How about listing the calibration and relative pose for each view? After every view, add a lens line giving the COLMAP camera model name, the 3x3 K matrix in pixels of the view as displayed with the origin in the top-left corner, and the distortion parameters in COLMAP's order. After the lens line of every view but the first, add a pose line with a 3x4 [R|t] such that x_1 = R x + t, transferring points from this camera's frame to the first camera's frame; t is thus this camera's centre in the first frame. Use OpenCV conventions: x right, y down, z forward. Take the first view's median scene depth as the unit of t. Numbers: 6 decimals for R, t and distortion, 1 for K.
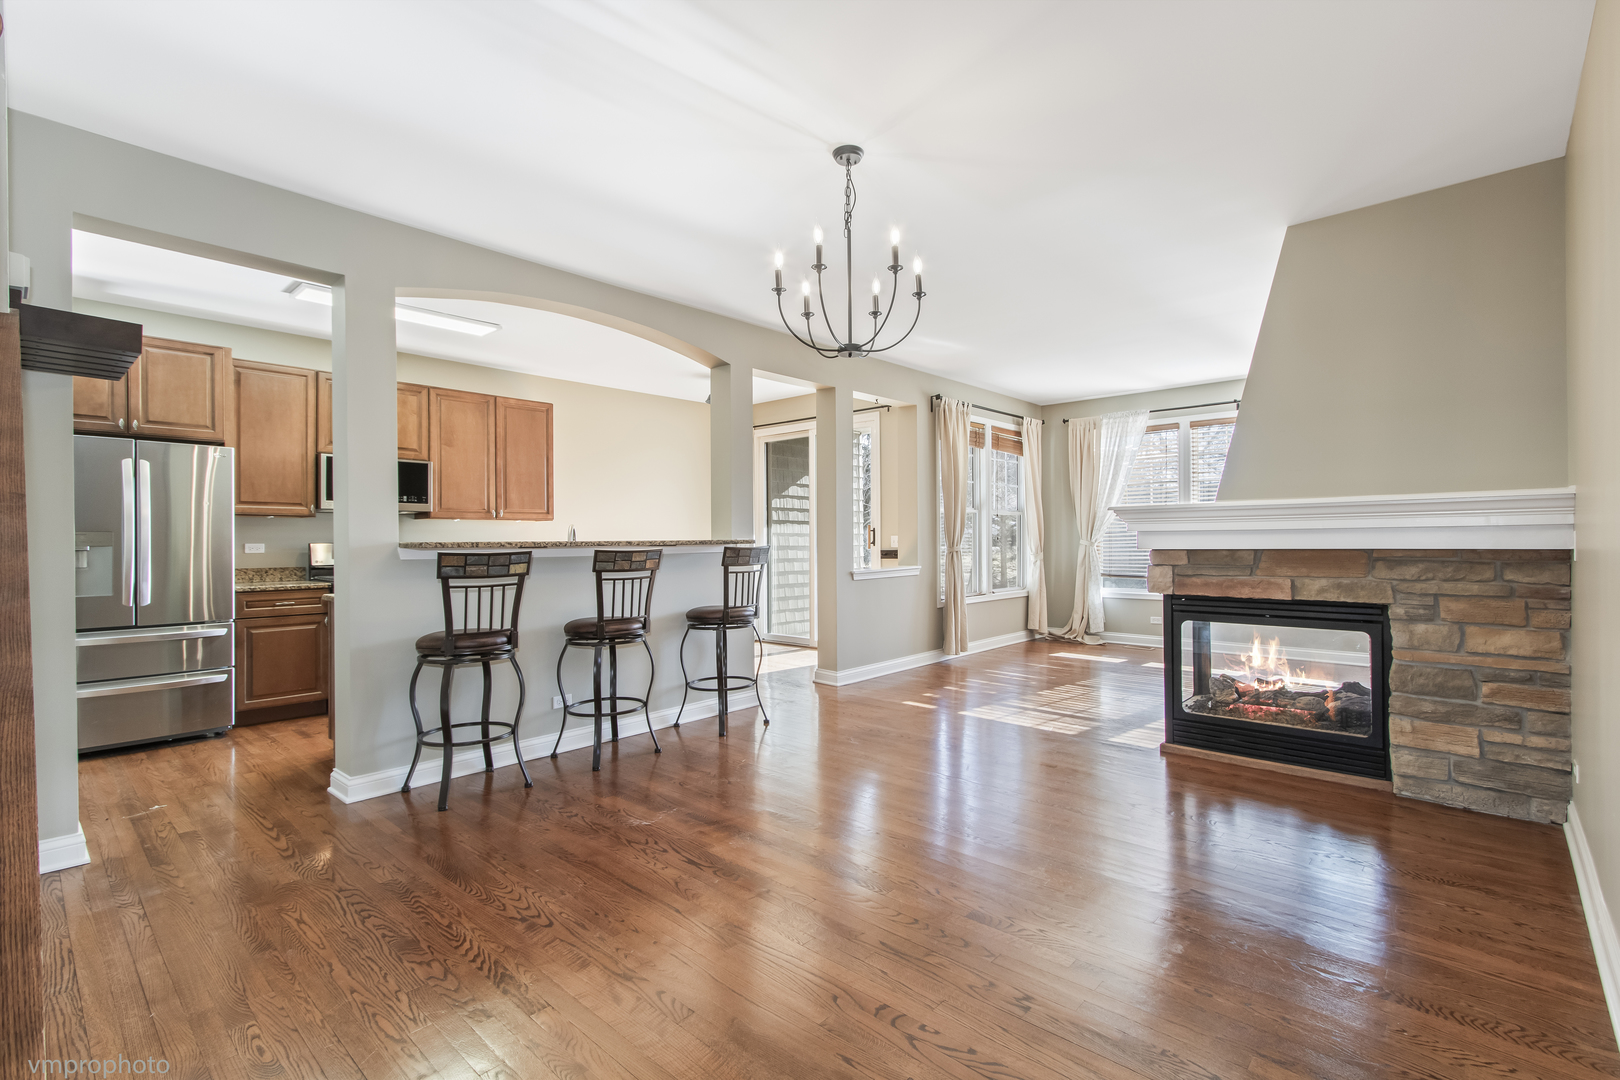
lens RADIAL K [[740.0, 0, 804.4], [0, 740.0, 537.9], [0, 0, 1]] dist [0.001473, 0.000203]
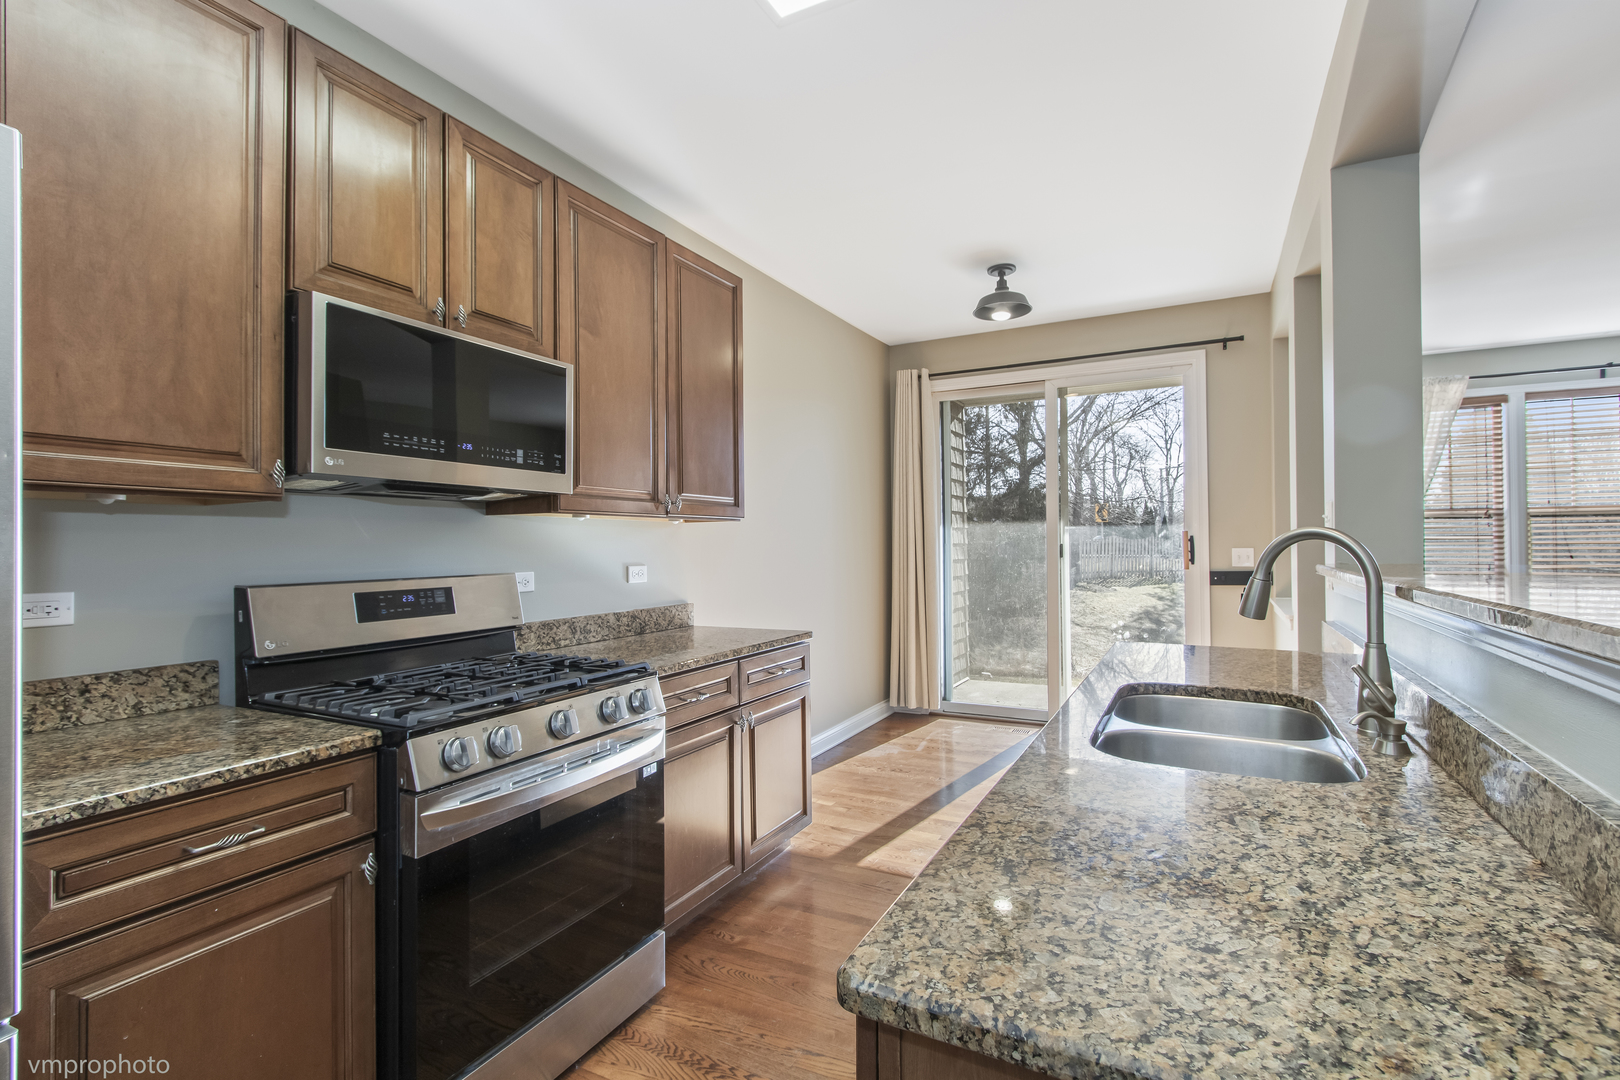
lens RADIAL K [[748.4, 0, 810.7], [0, 748.4, 543.1], [0, 0, 1]] dist [0.000444, 0.001374]
pose [[0.965668, -0.005667, 0.259718, -0.824408], [0.006882, 0.999969, -0.003770, -0.013386], [-0.259689, 0.005428, 0.965677, 1.004961]]
